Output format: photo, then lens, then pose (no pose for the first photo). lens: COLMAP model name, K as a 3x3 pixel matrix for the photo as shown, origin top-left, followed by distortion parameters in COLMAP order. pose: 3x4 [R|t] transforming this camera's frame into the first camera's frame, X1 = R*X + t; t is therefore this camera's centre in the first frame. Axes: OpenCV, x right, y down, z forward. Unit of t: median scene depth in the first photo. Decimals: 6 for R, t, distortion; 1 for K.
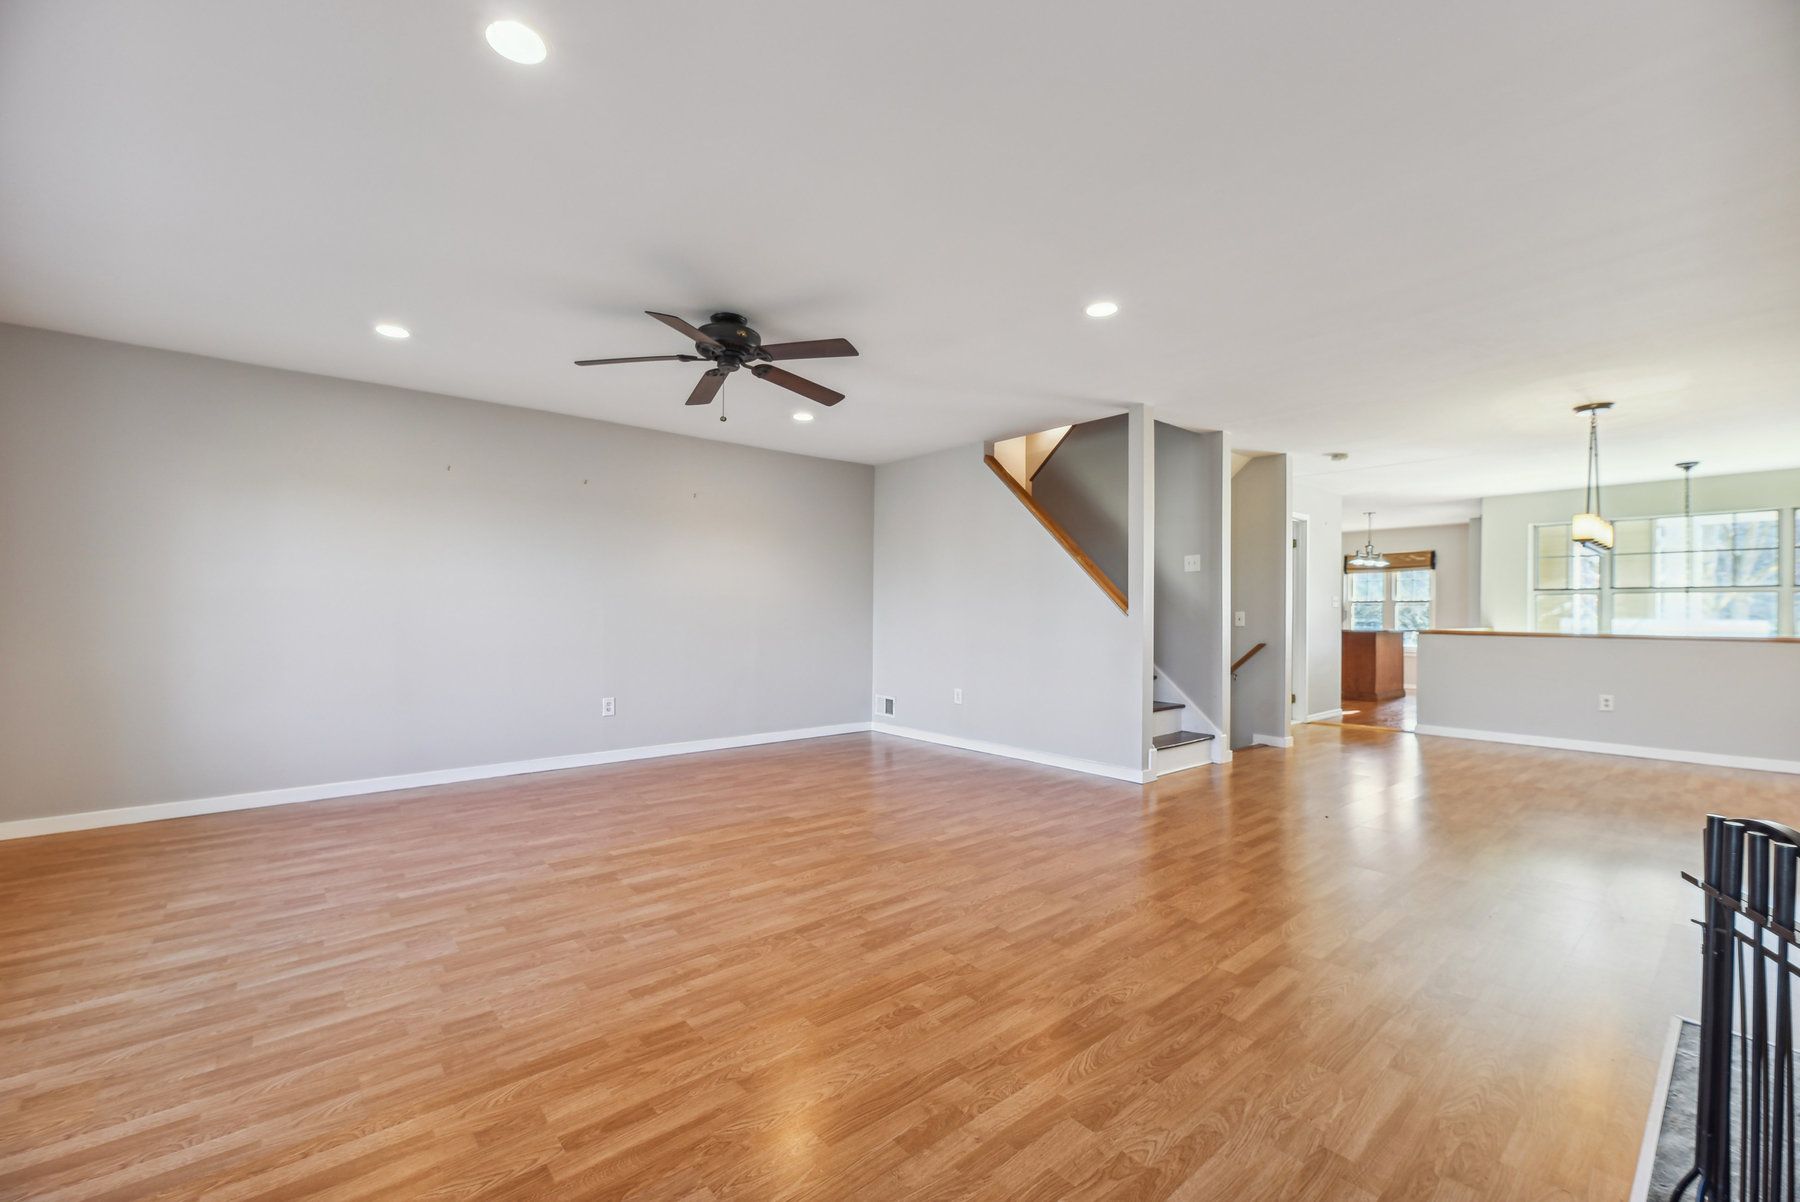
lens RADIAL K [[718.7, 0, 904.6], [0, 718.7, 610.0], [0, 0, 1]] dist [-0.000475, 0.000010]
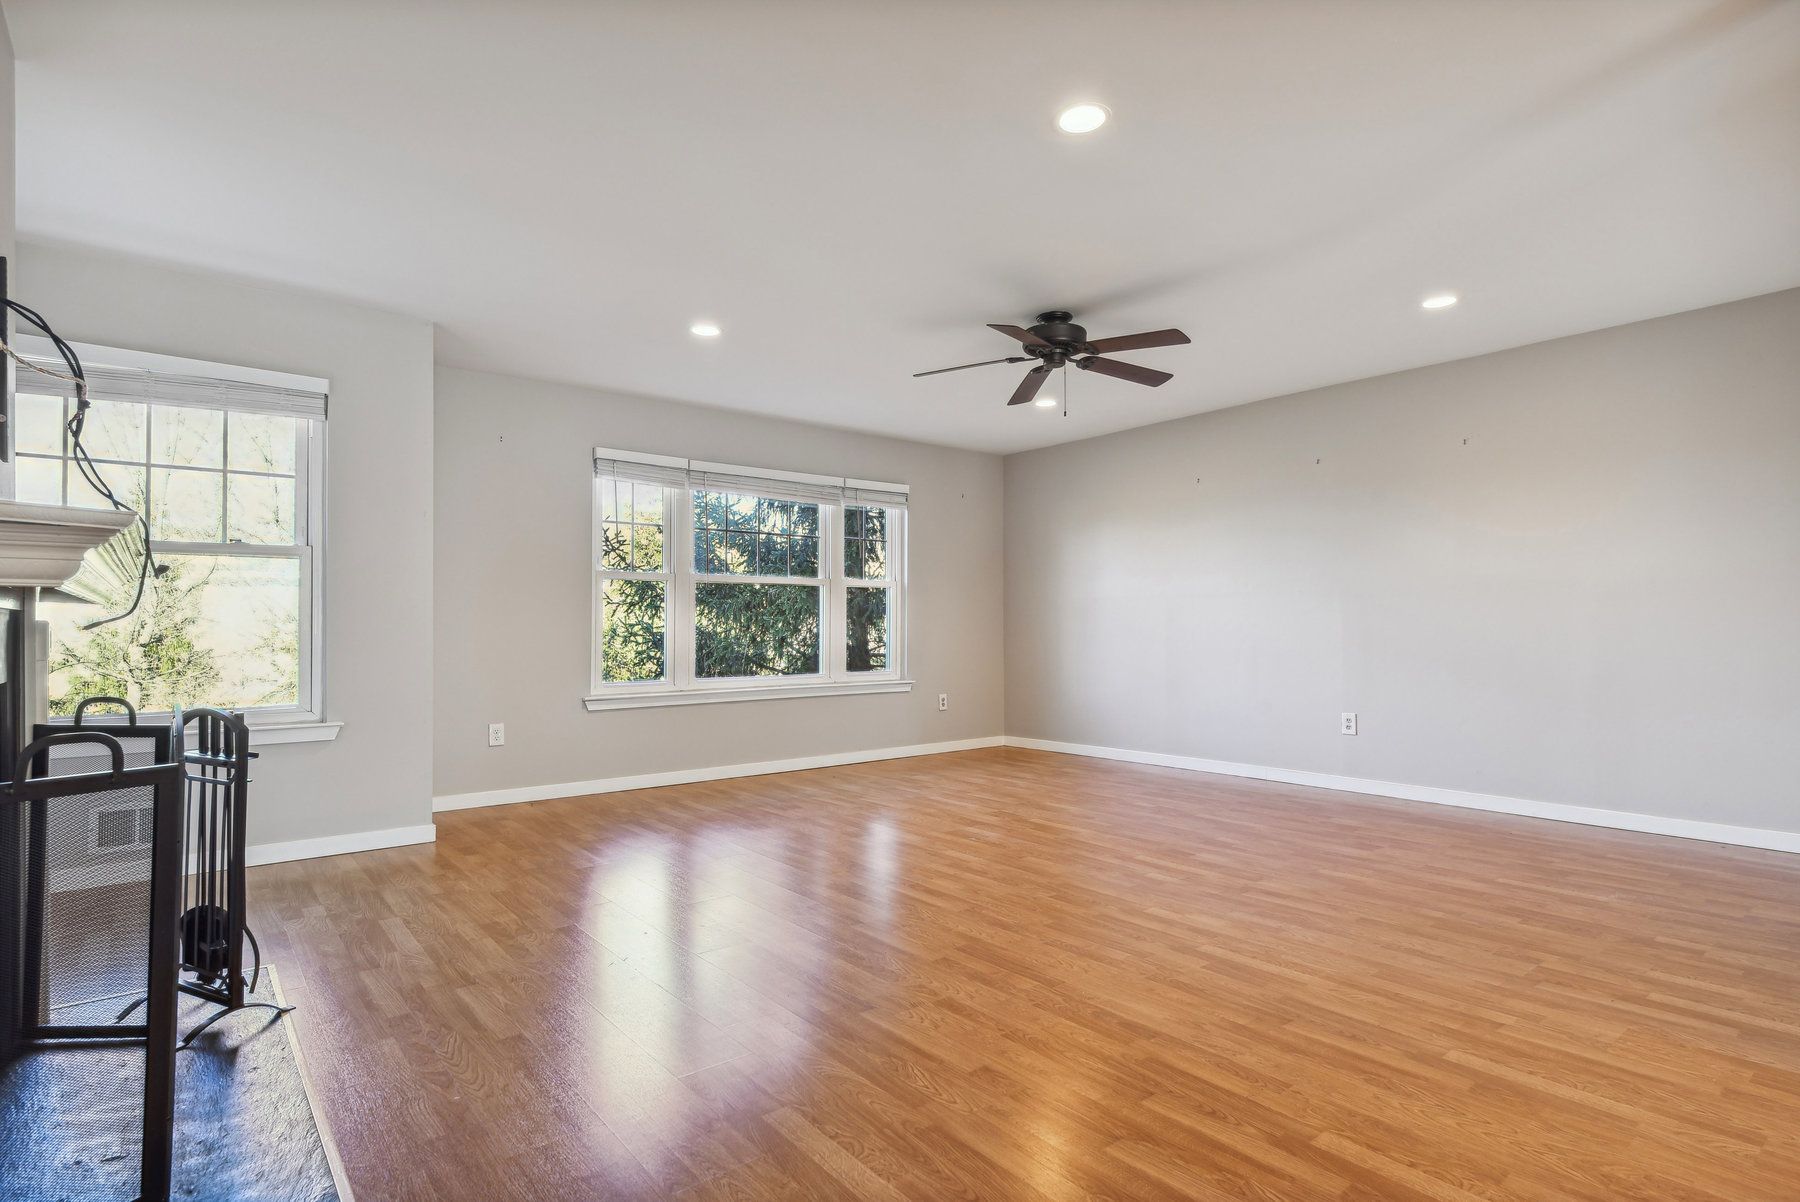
lens RADIAL K [[935.4, 0, 907.5], [0, 935.4, 603.8], [0, 0, 1]] dist [0.000143, 0.000043]
pose [[-0.029827, -0.032572, -0.999024, 0.914500], [0.007238, 0.999436, -0.032801, 0.041618], [0.999529, -0.008209, -0.029575, 0.731623]]
